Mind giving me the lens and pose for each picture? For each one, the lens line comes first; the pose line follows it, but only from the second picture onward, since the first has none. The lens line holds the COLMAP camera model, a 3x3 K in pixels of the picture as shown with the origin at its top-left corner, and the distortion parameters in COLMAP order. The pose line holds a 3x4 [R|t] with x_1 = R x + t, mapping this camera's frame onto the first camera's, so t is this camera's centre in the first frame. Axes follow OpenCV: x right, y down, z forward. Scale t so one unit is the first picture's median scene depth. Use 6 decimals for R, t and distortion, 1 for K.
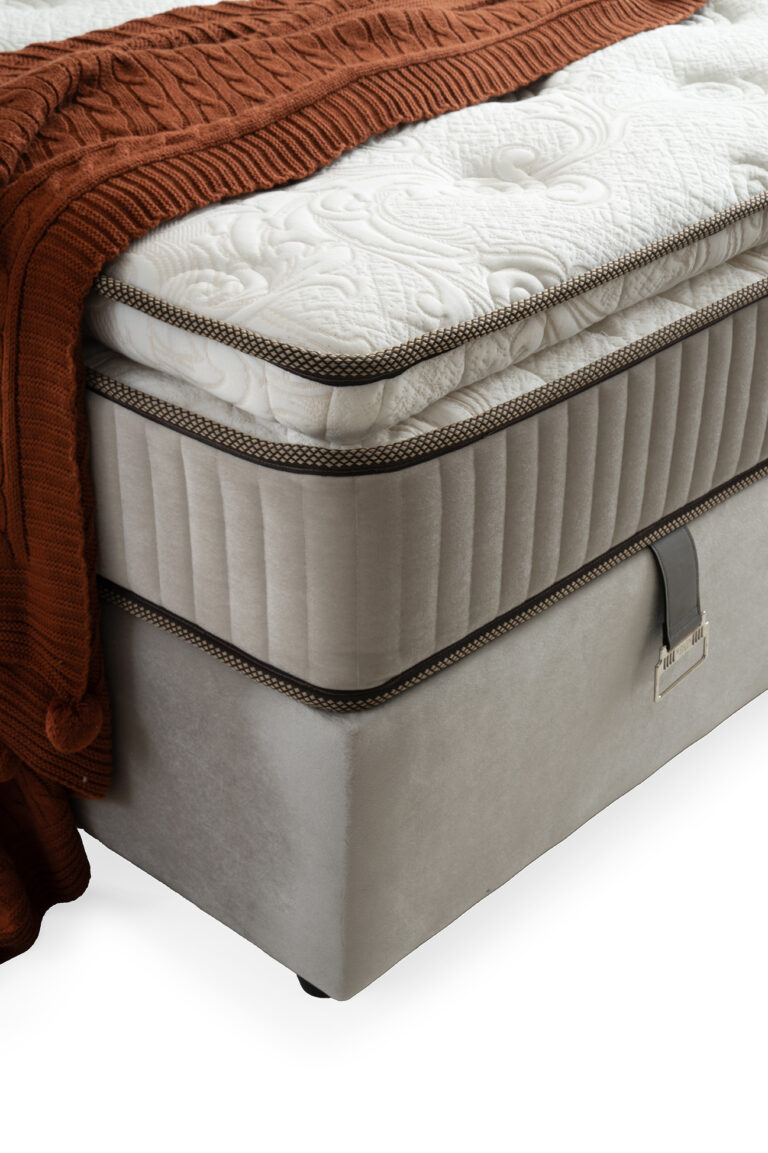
lens RADIAL K [[1683.7, 0, 323.6], [0, 1683.7, 578.3], [0, 0, 1]] dist [0.165742, 0.162028]
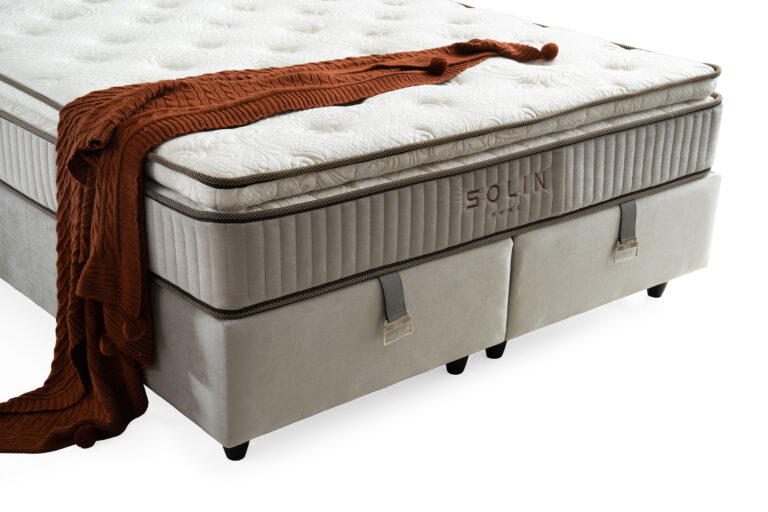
lens RADIAL K [[1081.4, 0, 384.0], [0, 1081.4, 256.0], [0, 0, 1]] dist [0.213272, 0.016592]
pose [[0.987481, 0.042291, -0.151965, 0.490026], [-0.071350, 0.978955, -0.191198, 0.279801], [0.140681, 0.199647, 0.969716, -0.585779]]
